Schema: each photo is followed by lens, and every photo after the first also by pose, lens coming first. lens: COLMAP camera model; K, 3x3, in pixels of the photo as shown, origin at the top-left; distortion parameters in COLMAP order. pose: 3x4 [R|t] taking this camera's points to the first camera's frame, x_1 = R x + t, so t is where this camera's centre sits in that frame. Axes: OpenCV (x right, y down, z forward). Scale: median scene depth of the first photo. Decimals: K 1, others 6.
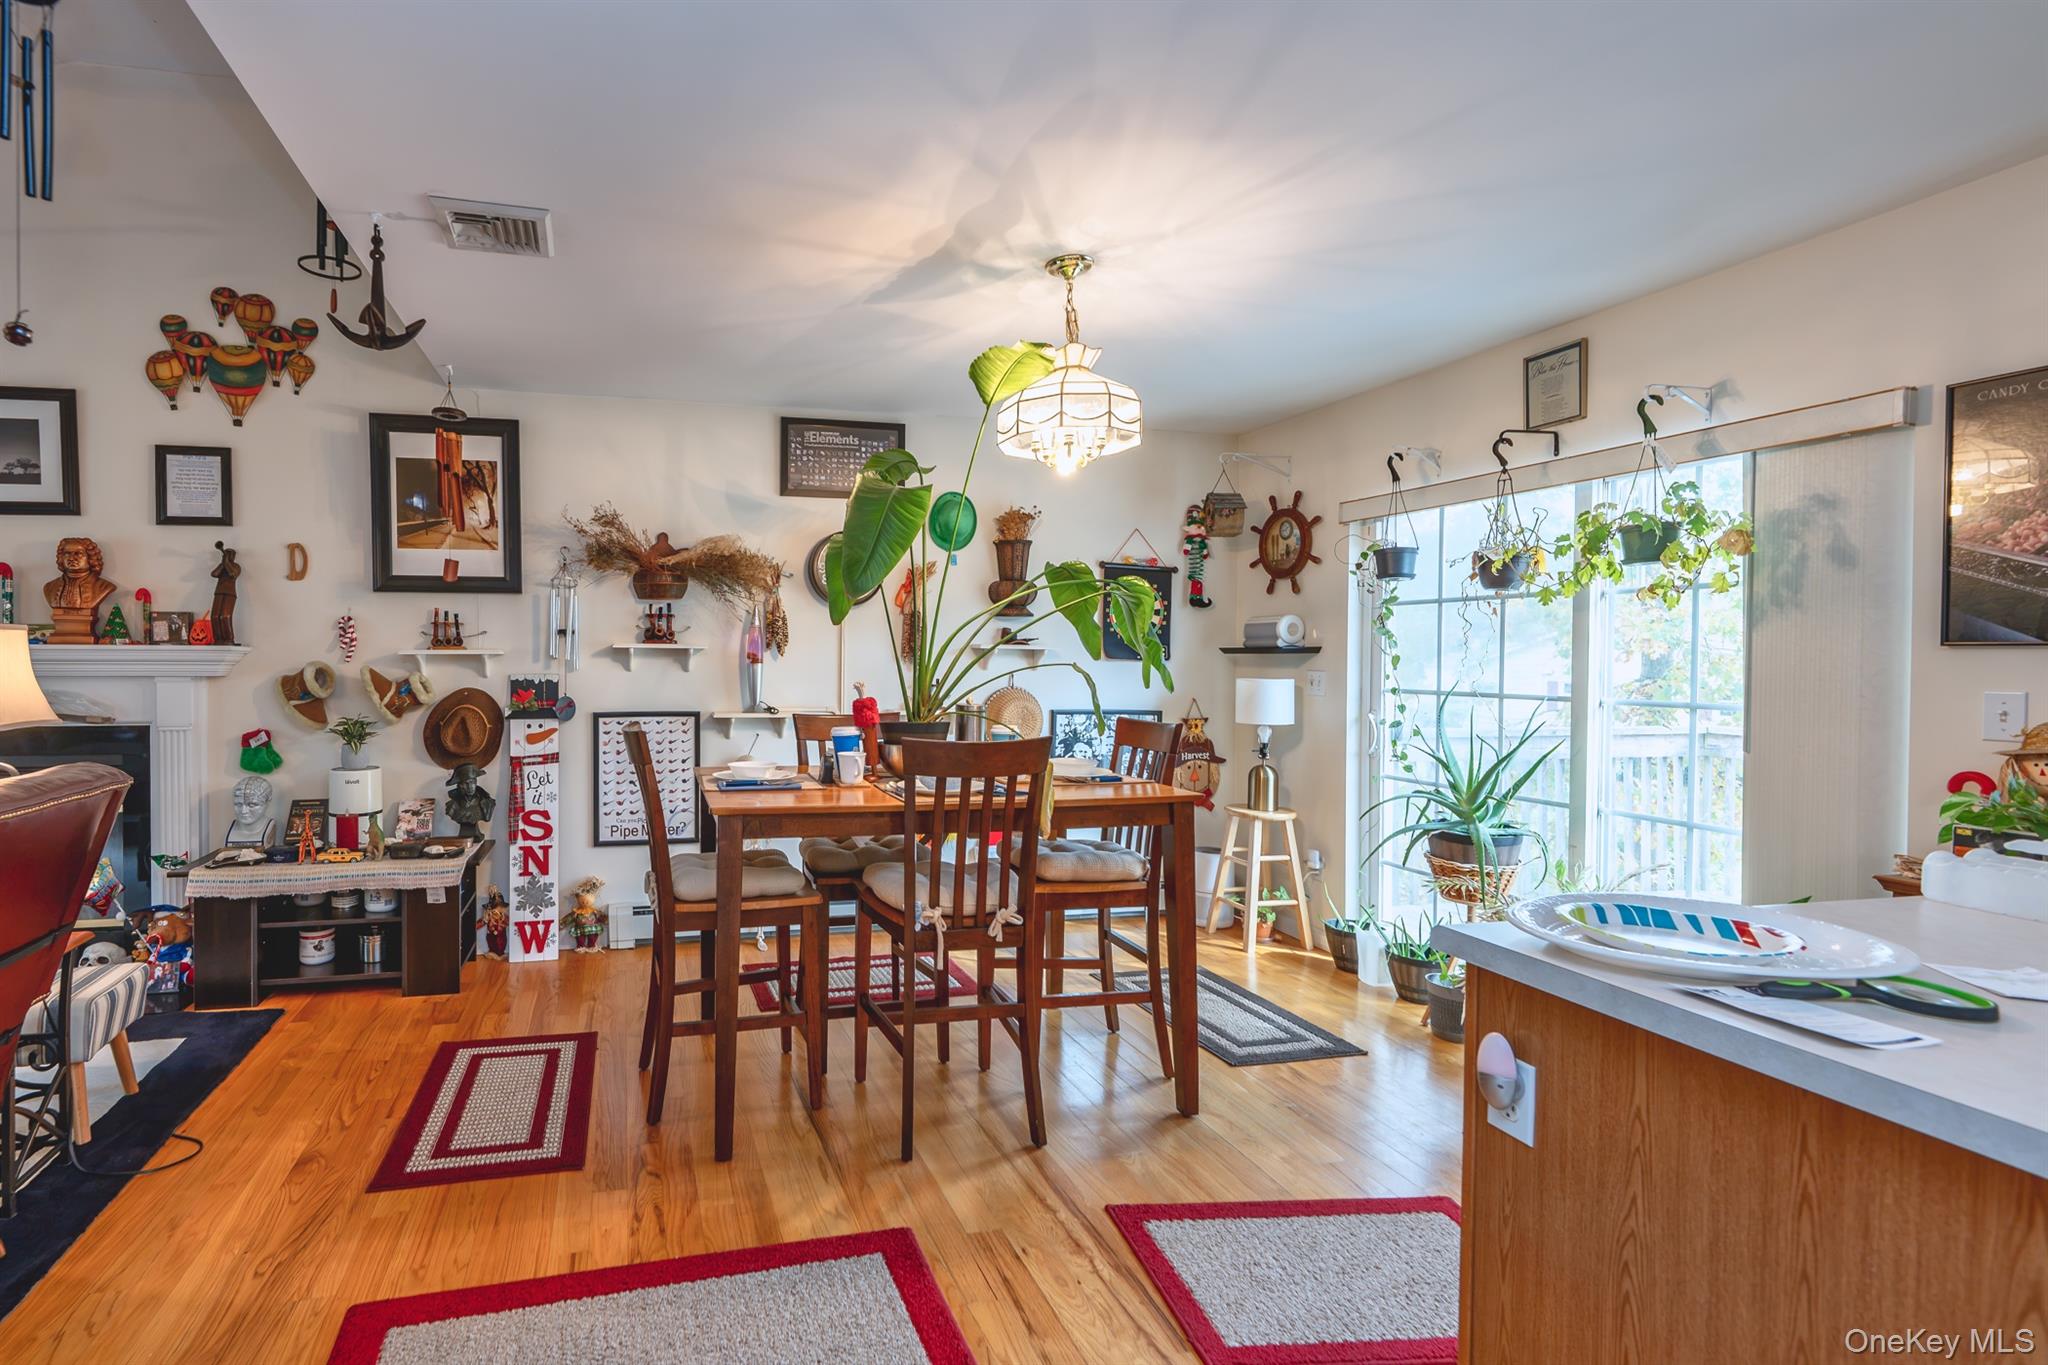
lens RADIAL K [[932.3, 0, 831.7], [0, 932.3, 672.0], [0, 0, 1]] dist [0.009947, -0.004100]
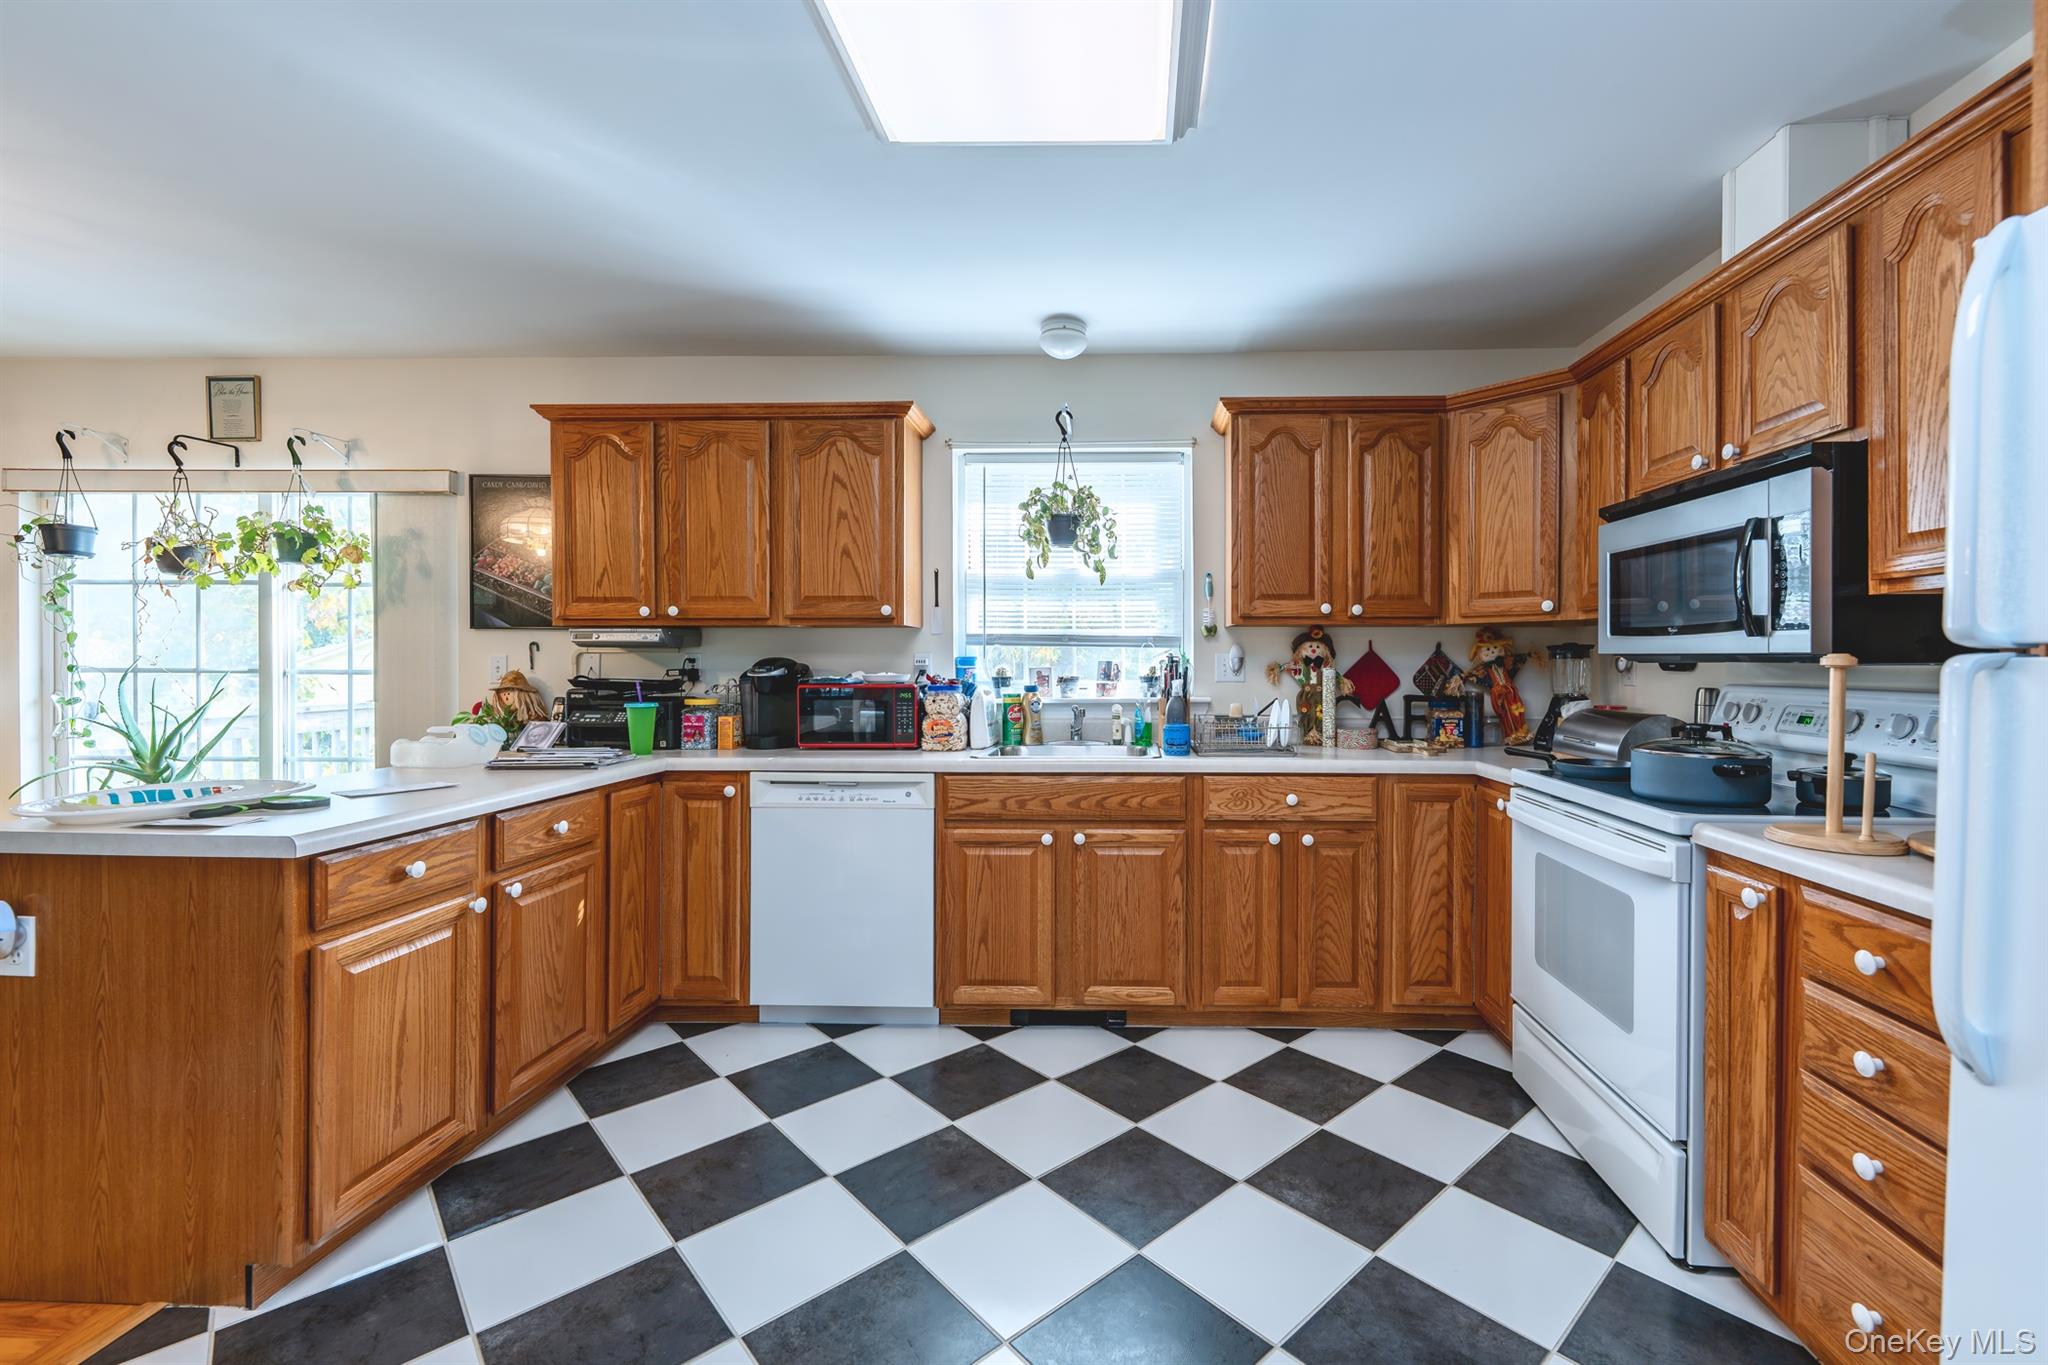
lens RADIAL K [[859.5, 0, 1103.6], [0, 859.5, 665.9], [0, 0, 1]] dist [0.001670, -0.000997]
pose [[0.234279, -0.011868, 0.972097, -0.031663], [0.014163, 0.999861, 0.008794, 0.024947], [-0.972066, 0.011707, 0.234415, -0.281455]]
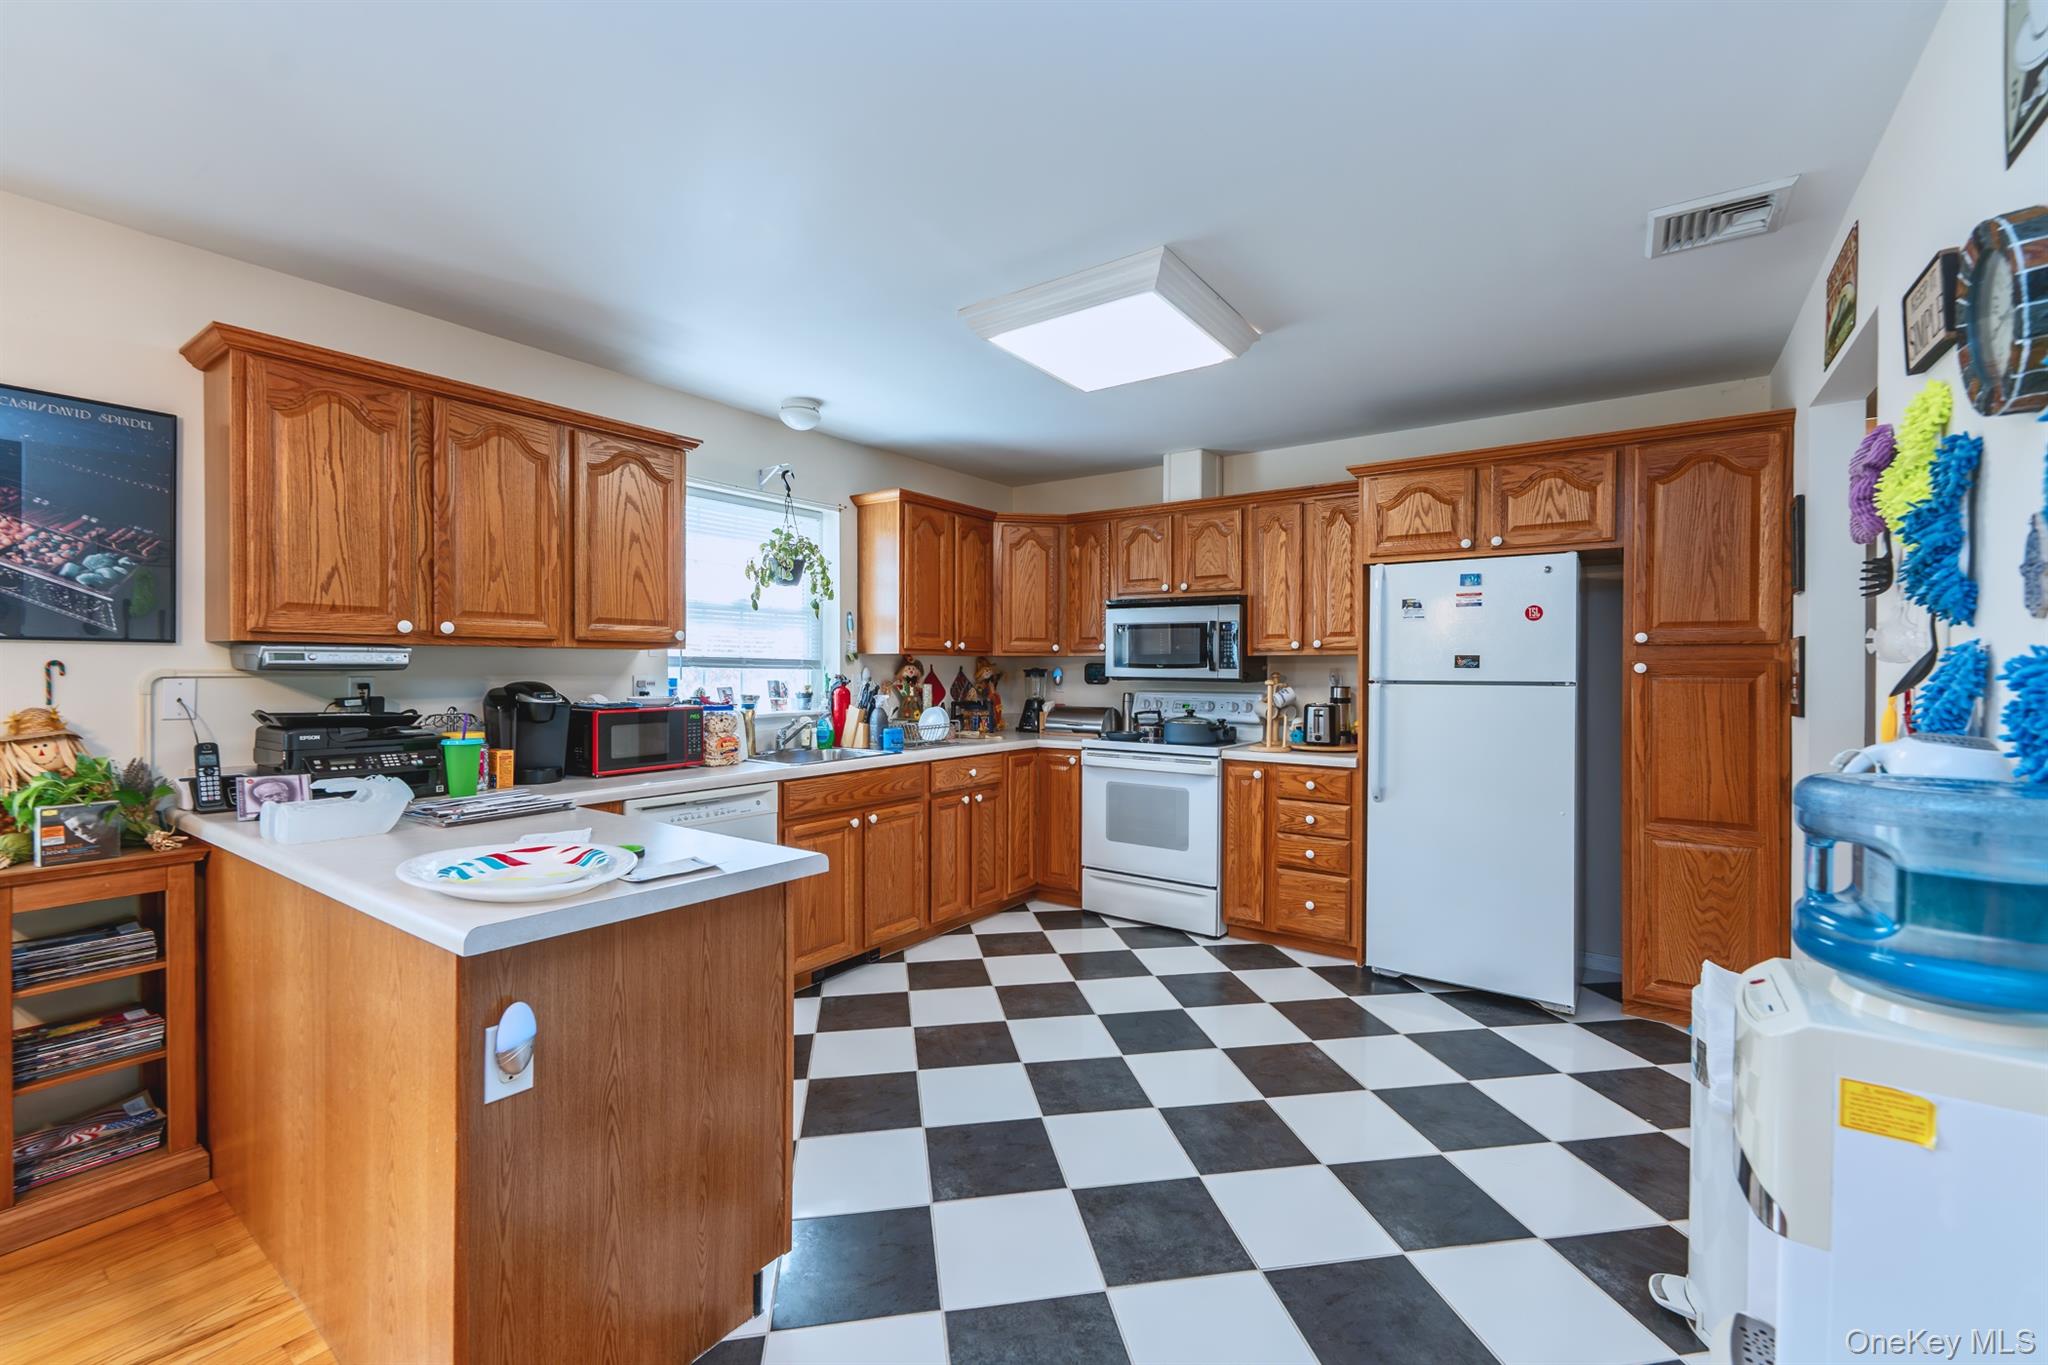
lens RADIAL K [[859.5, 0, 1016.0], [0, 859.5, 669.8], [0, 0, 1]] dist [0.001670, -0.000997]
pose [[-0.674968, -0.011302, 0.737761, -0.141833], [0.001242, 0.999864, 0.016454, -0.003708], [-0.737846, 0.012022, -0.674862, 0.448358]]
